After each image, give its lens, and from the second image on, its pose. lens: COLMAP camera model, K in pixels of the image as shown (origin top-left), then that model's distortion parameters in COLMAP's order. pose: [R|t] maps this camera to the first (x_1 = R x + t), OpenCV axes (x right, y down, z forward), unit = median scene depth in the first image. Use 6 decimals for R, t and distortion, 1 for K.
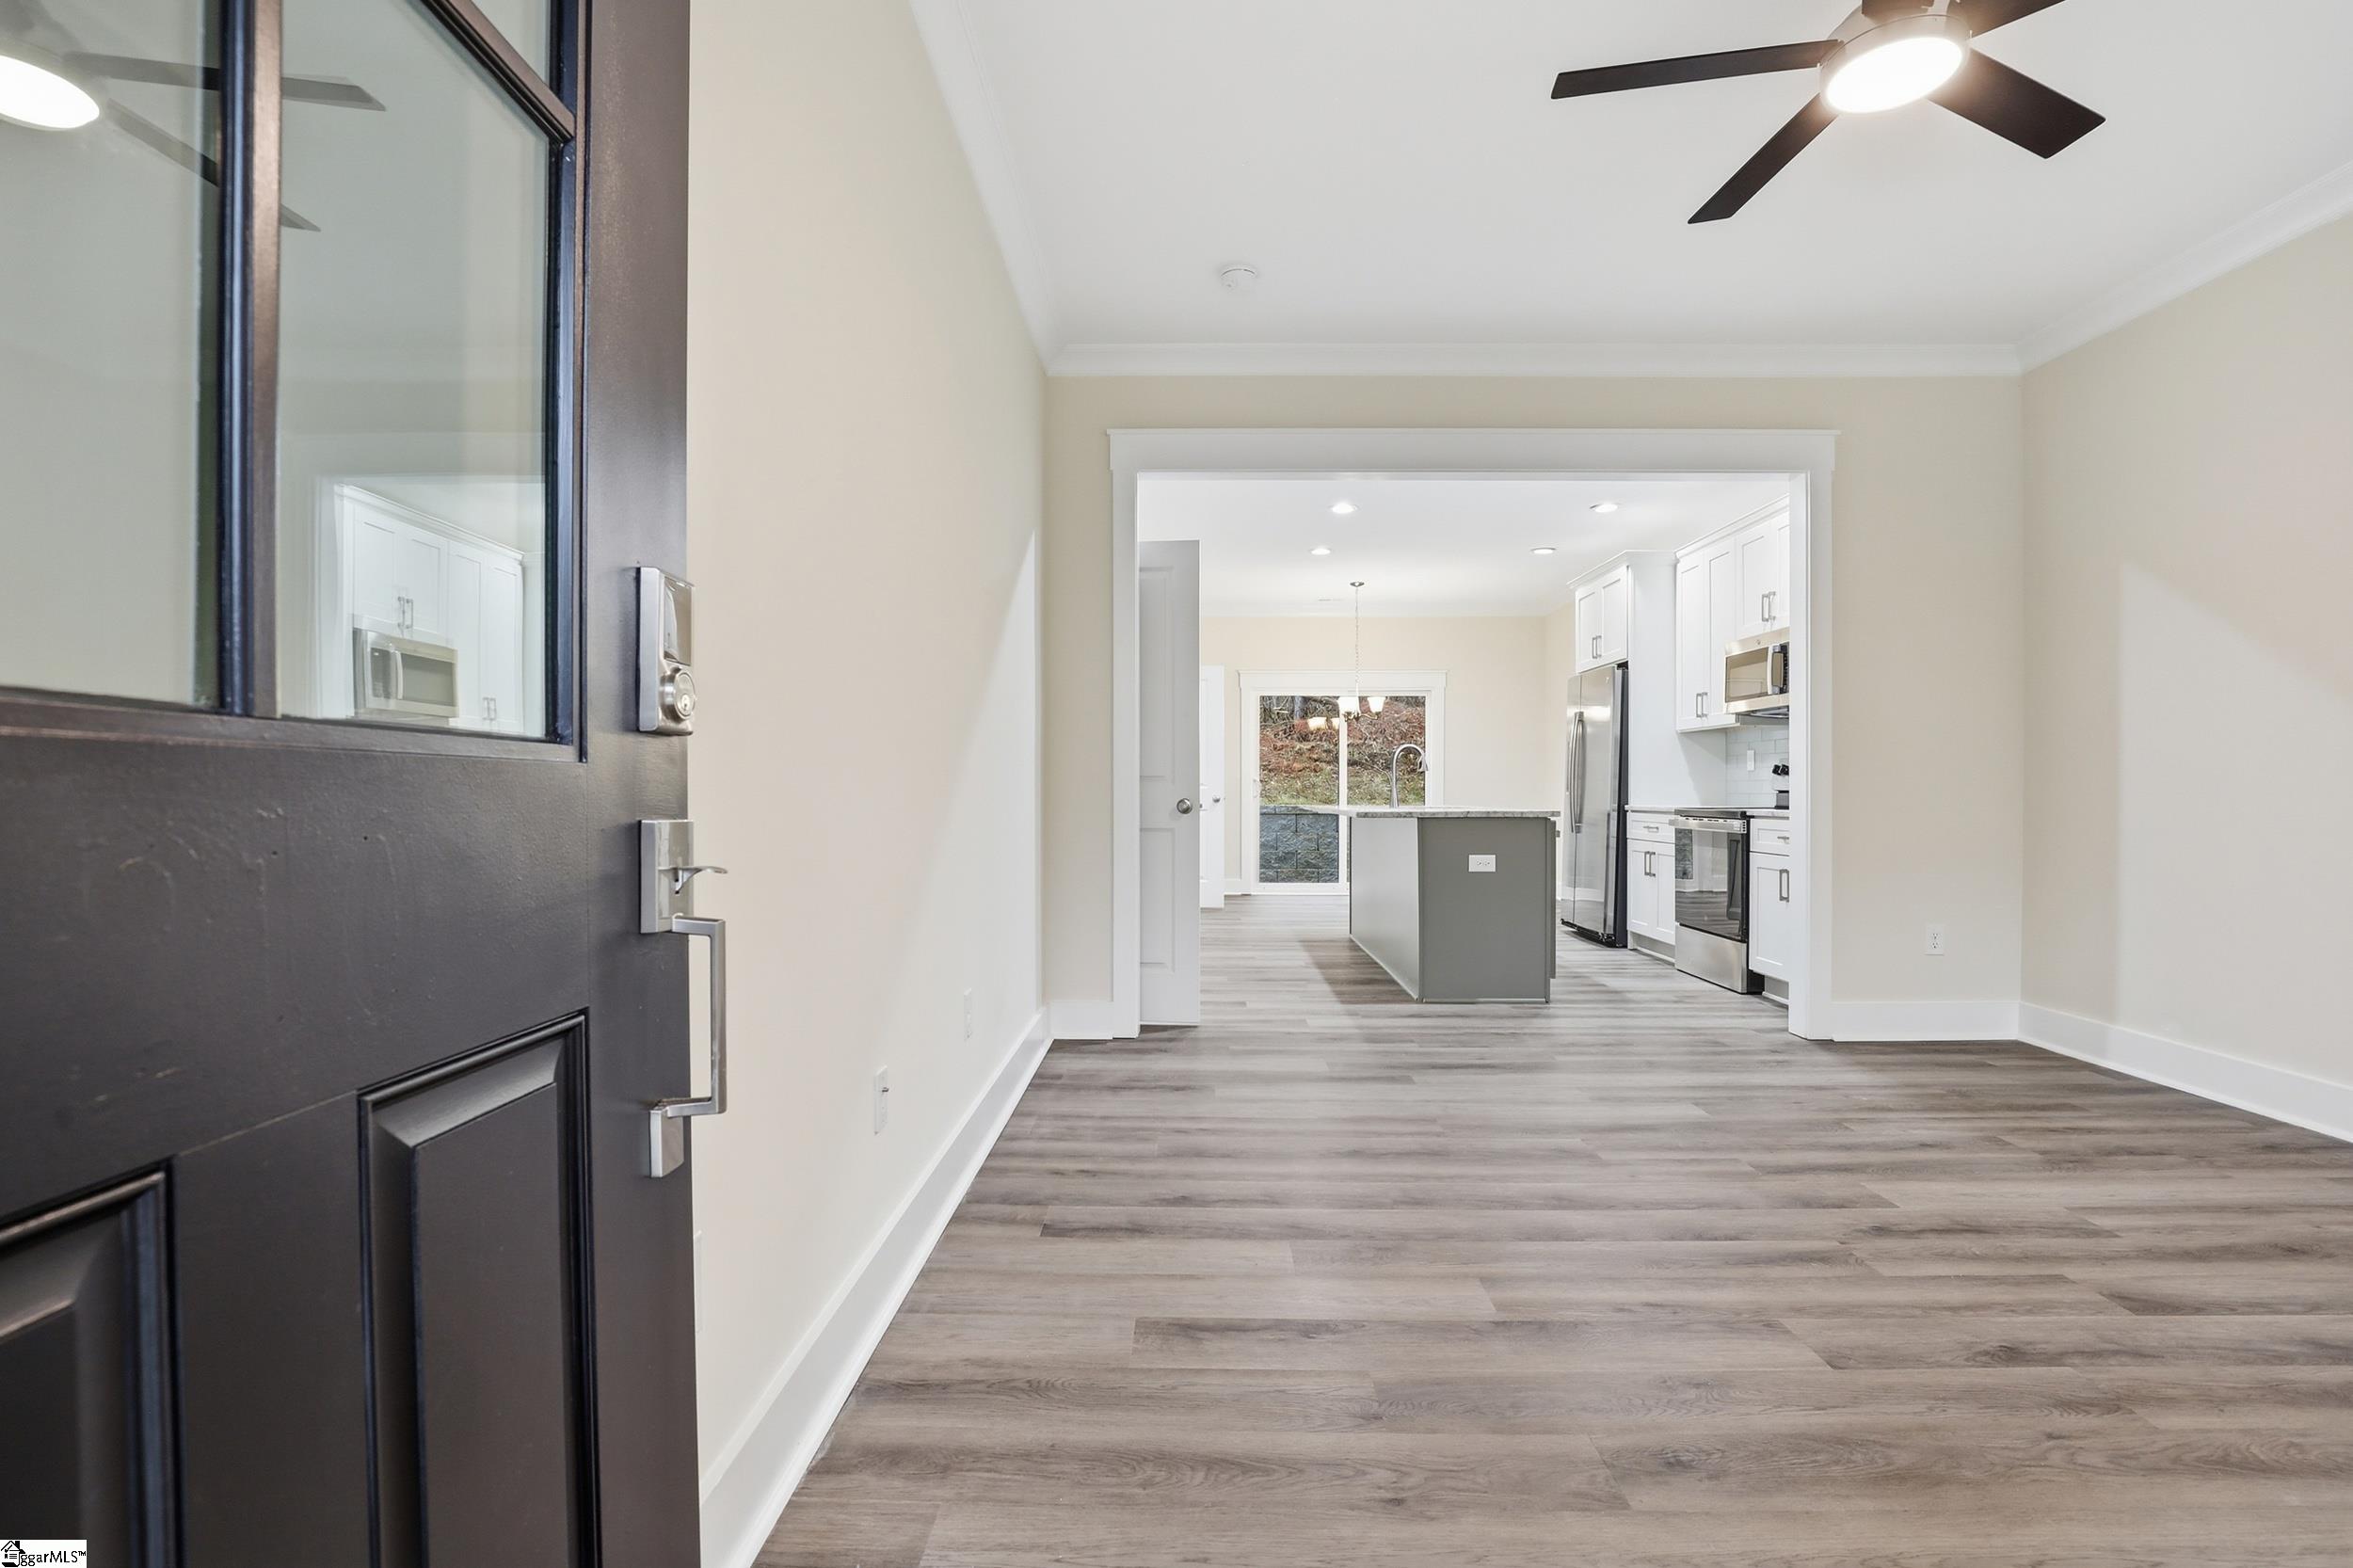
lens RADIAL K [[1093.4, 0, 1175.6], [0, 1093.4, 803.6], [0, 0, 1]] dist [-0.039525, 0.009254]
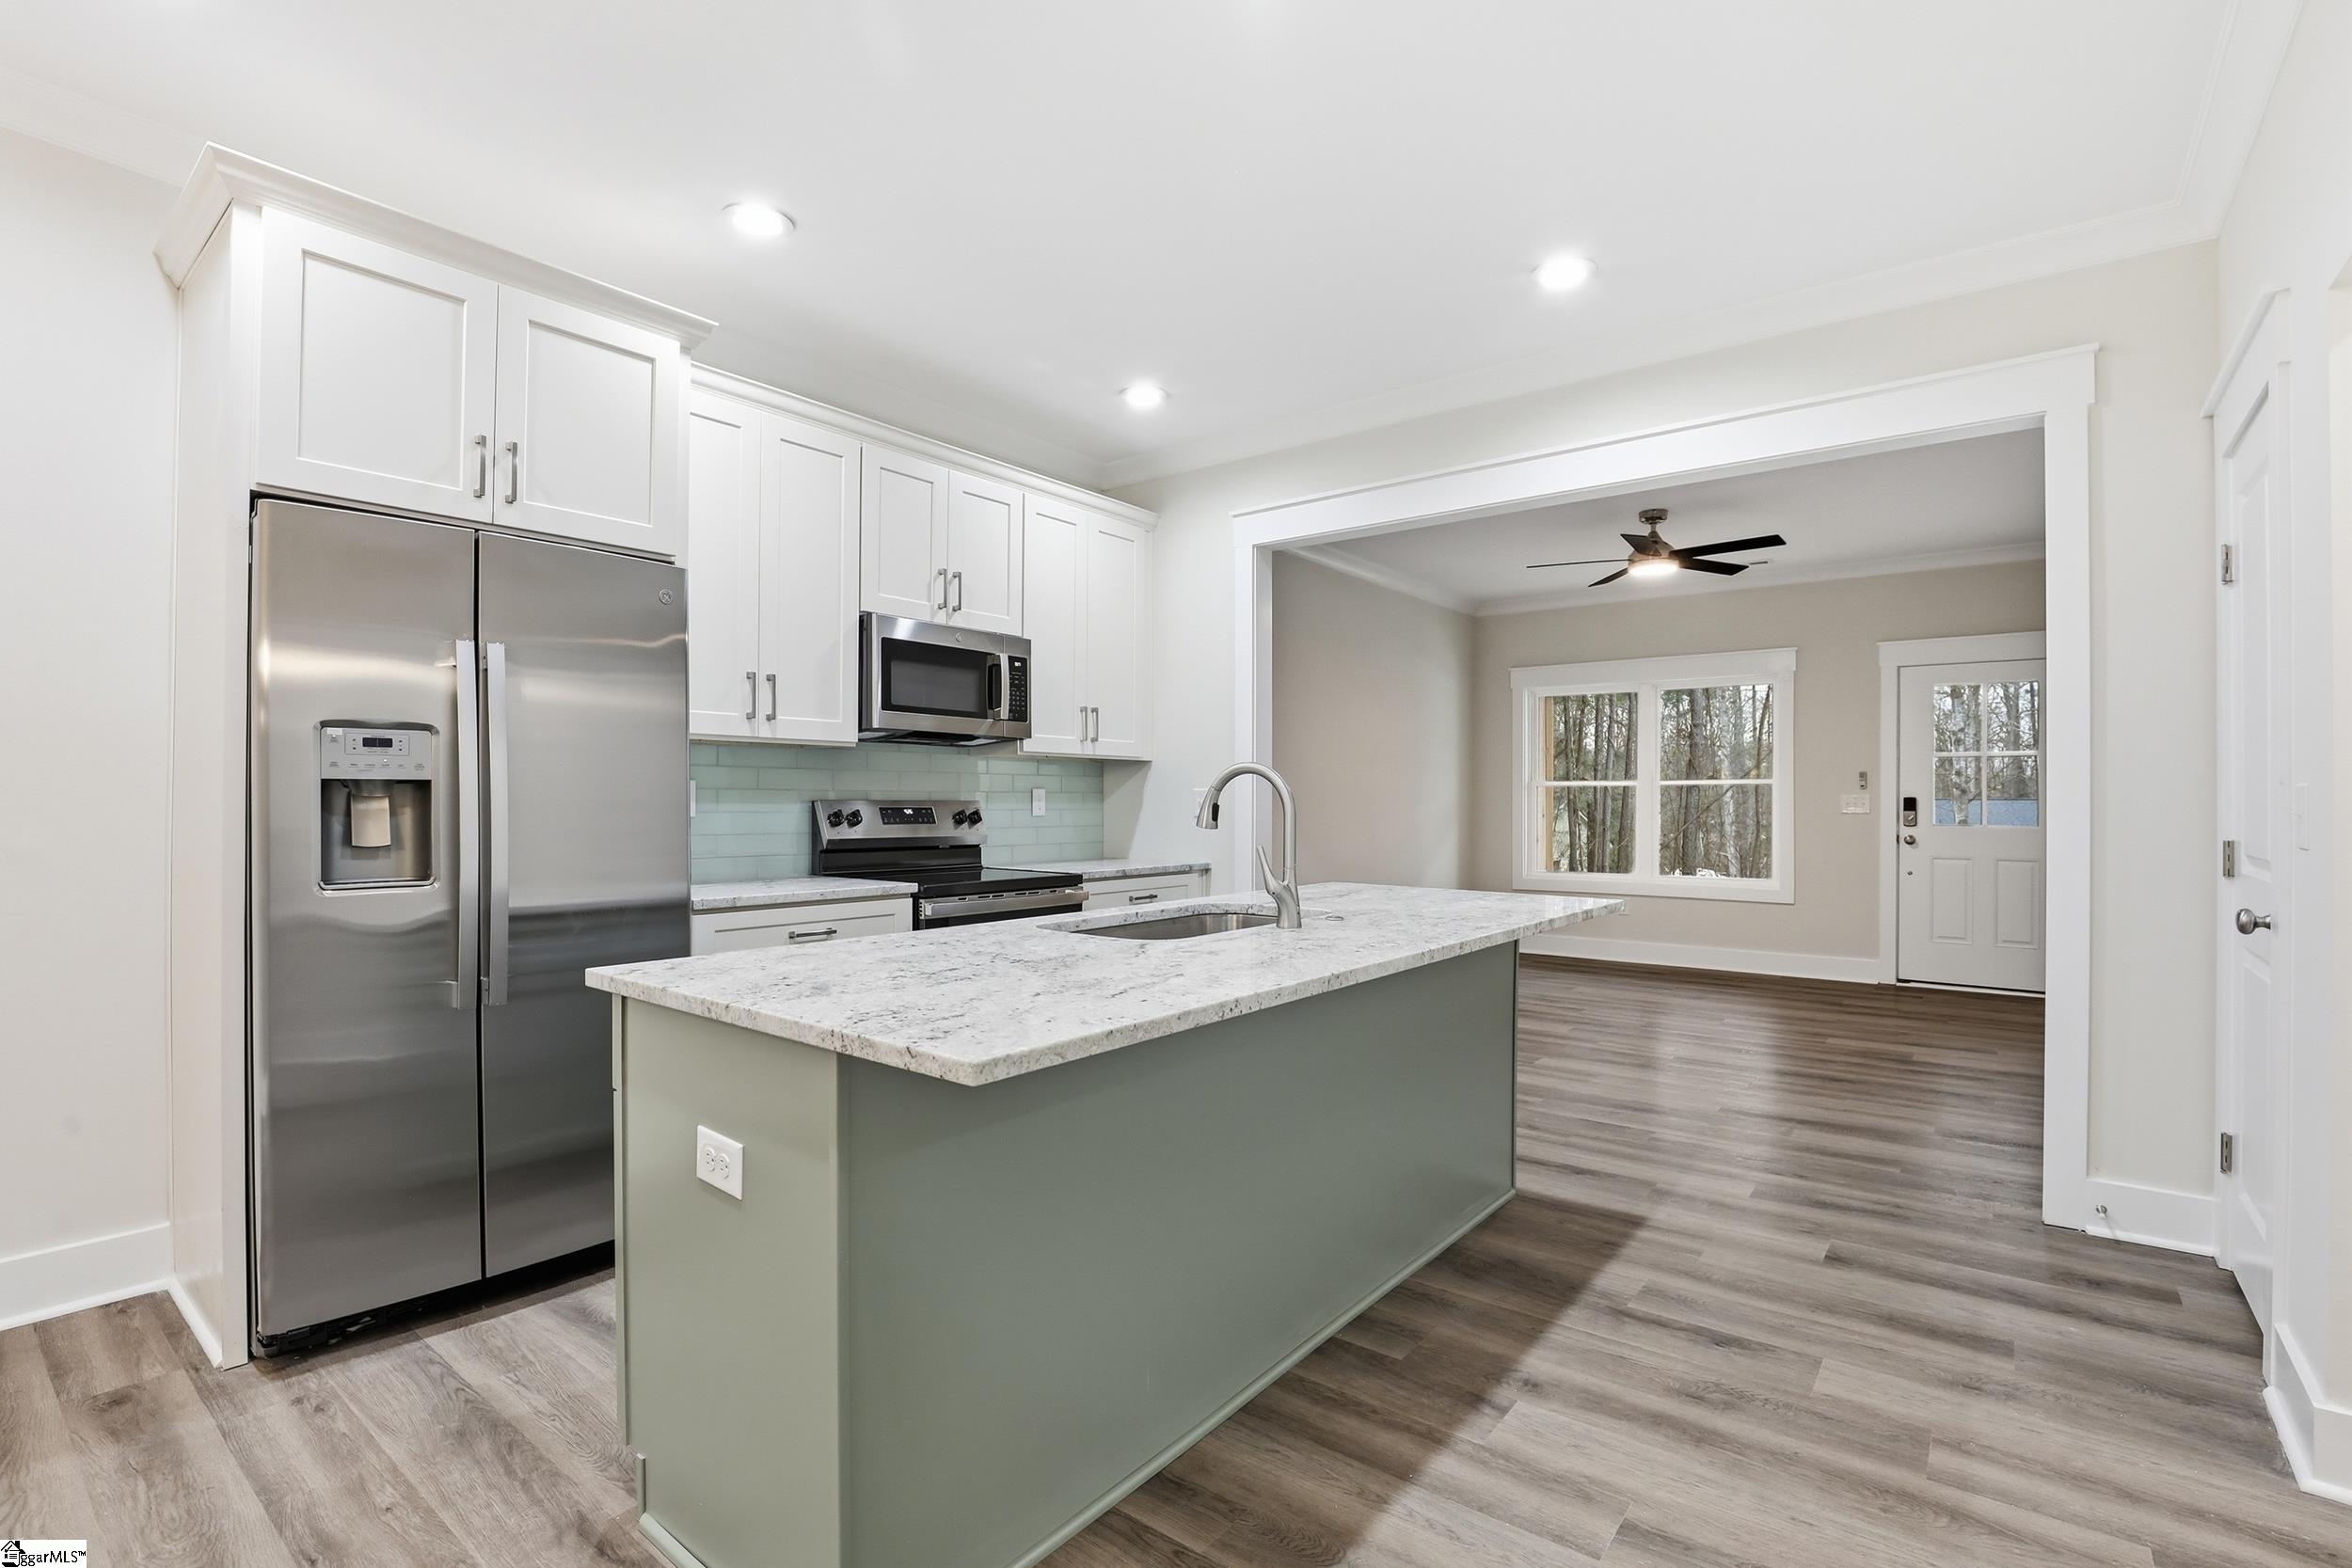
lens RADIAL K [[1071.1, 0, 1180.2], [0, 1071.1, 796.1], [0, 0, 1]] dist [-0.030634, 0.000926]
pose [[-0.798168, -0.000215, 0.602434, 0.006403], [0.003550, 0.999981, 0.005061, -0.070753], [-0.602424, 0.006178, -0.798152, 2.107894]]
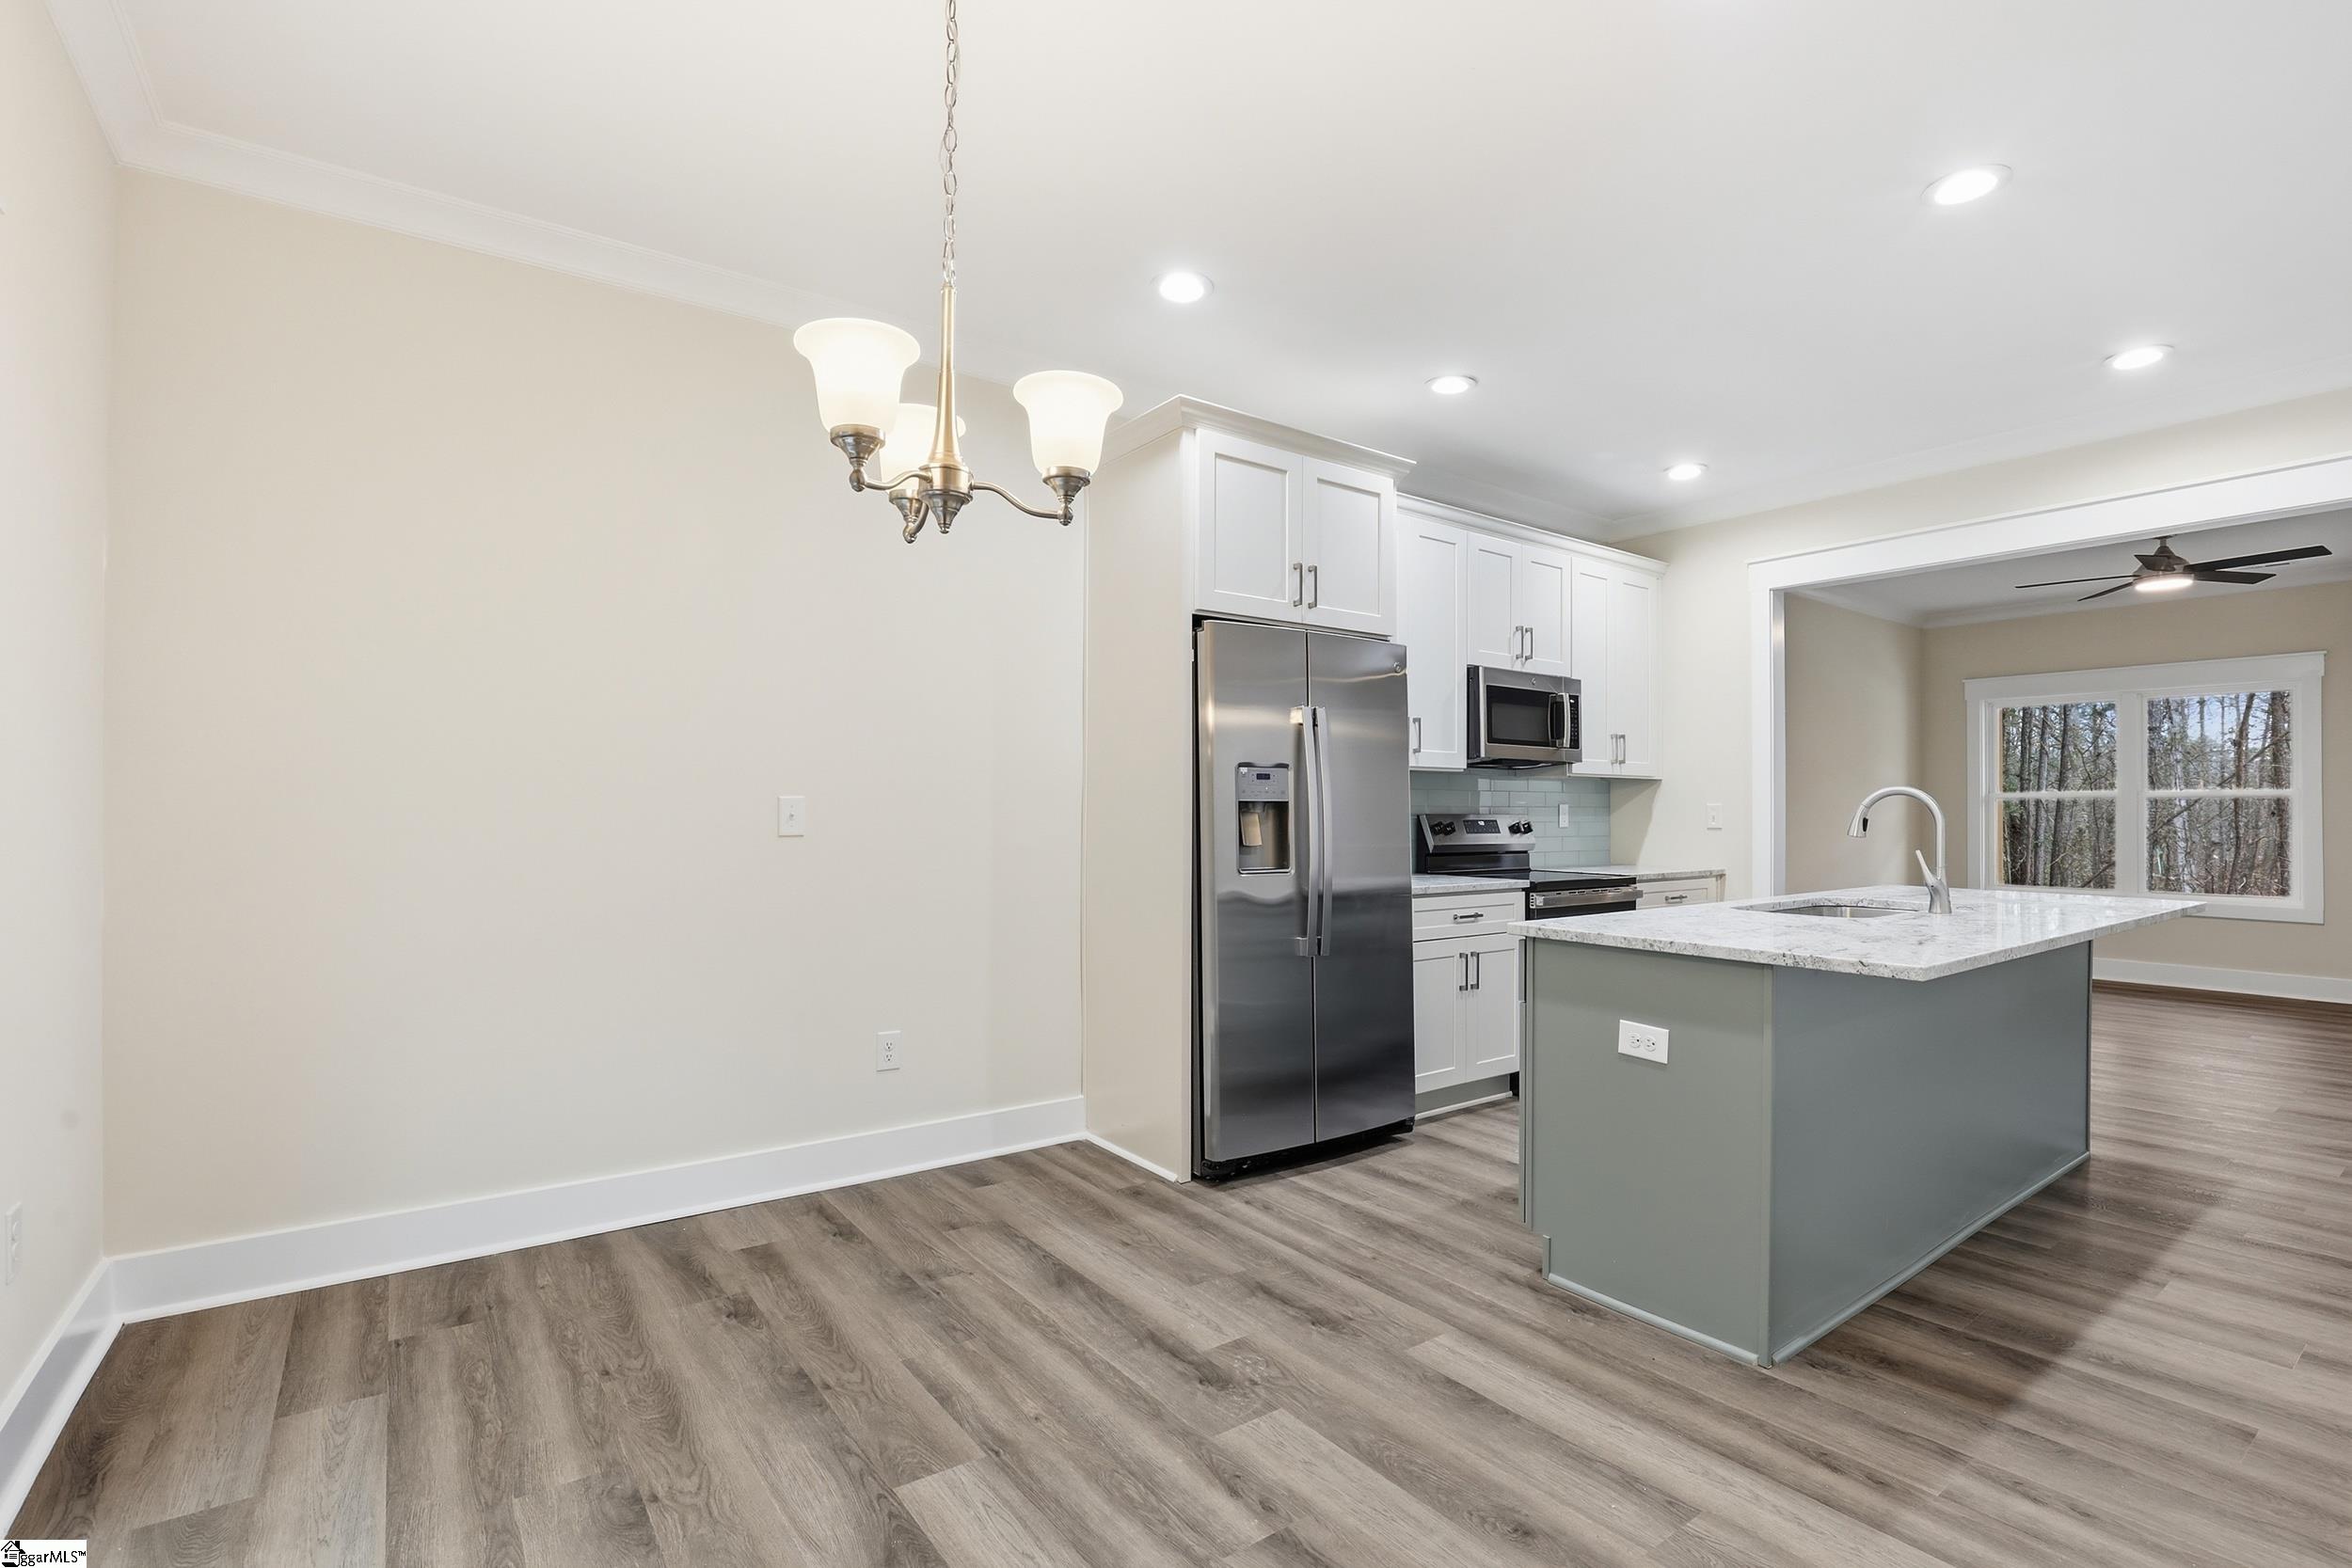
lens RADIAL K [[1075.7, 0, 1184.1], [0, 1075.7, 805.4], [0, 0, 1]] dist [-0.038506, 0.009119]
pose [[-0.605640, 0.001952, 0.795736, 0.039234], [0.005272, 0.999985, 0.001559, -0.076856], [-0.795721, 0.005139, -0.605641, 2.498445]]
